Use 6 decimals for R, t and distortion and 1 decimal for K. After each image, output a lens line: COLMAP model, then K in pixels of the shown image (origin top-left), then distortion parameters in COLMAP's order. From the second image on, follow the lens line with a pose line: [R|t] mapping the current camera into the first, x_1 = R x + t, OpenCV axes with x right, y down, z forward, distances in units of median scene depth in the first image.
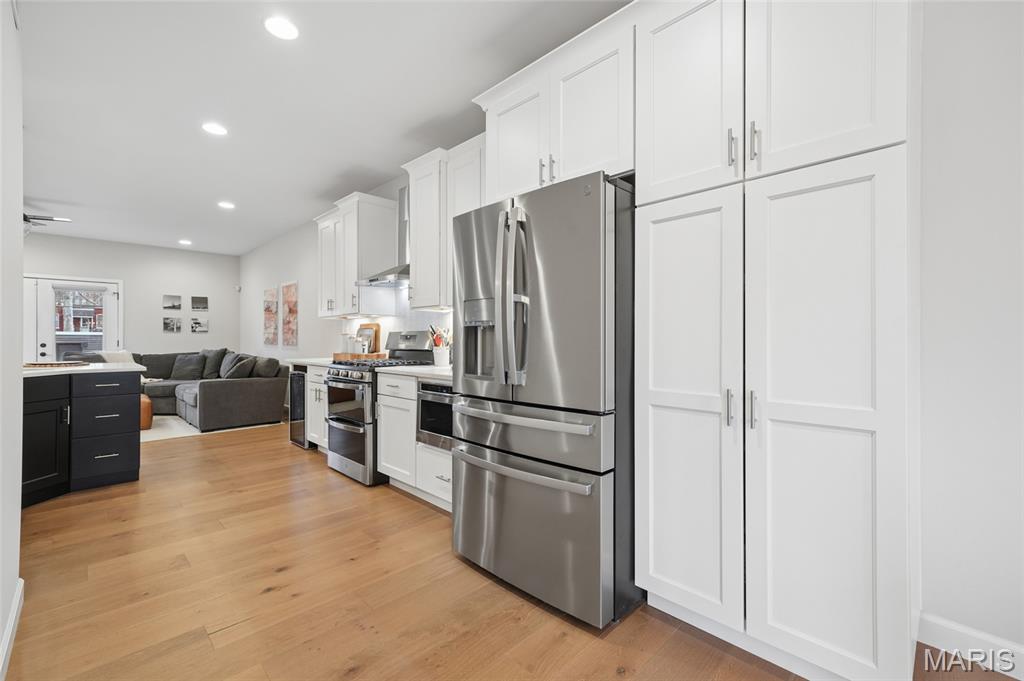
lens RADIAL K [[432.0, 0, 511.1], [0, 432.0, 339.7], [0, 0, 1]] dist [-0.000676, -0.000098]
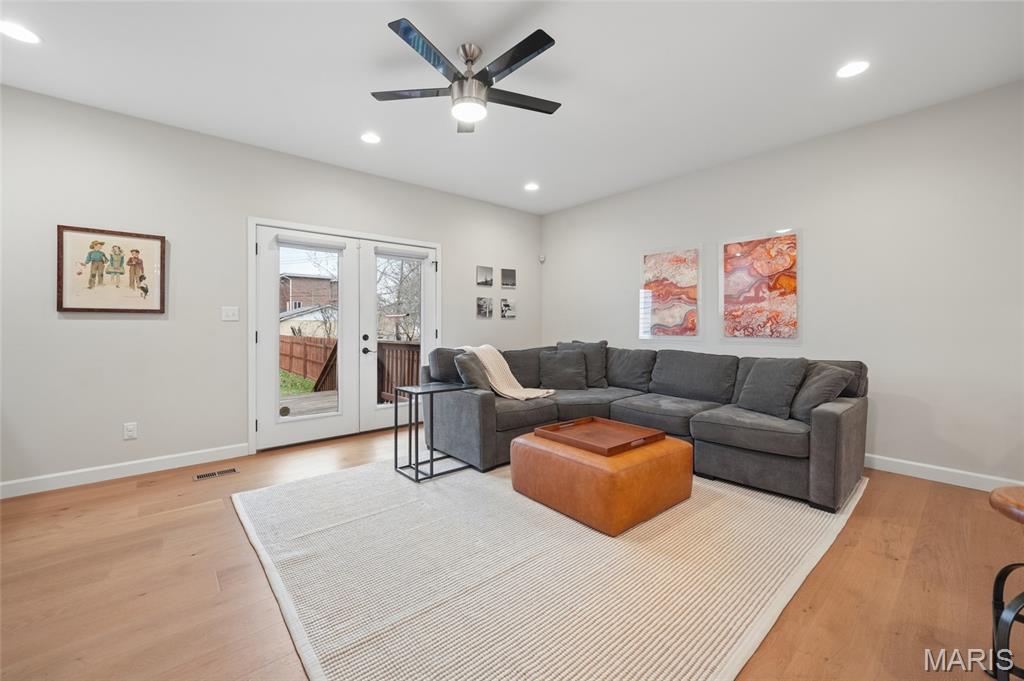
lens RADIAL K [[412.7, 0, 509.1], [0, 412.7, 331.7], [0, 0, 1]] dist [-0.000129, -0.000027]
pose [[0.997193, -0.000622, -0.074866, -0.694911], [0.001859, 0.999863, 0.016452, -0.005434], [0.074845, -0.016545, 0.997058, 0.314712]]
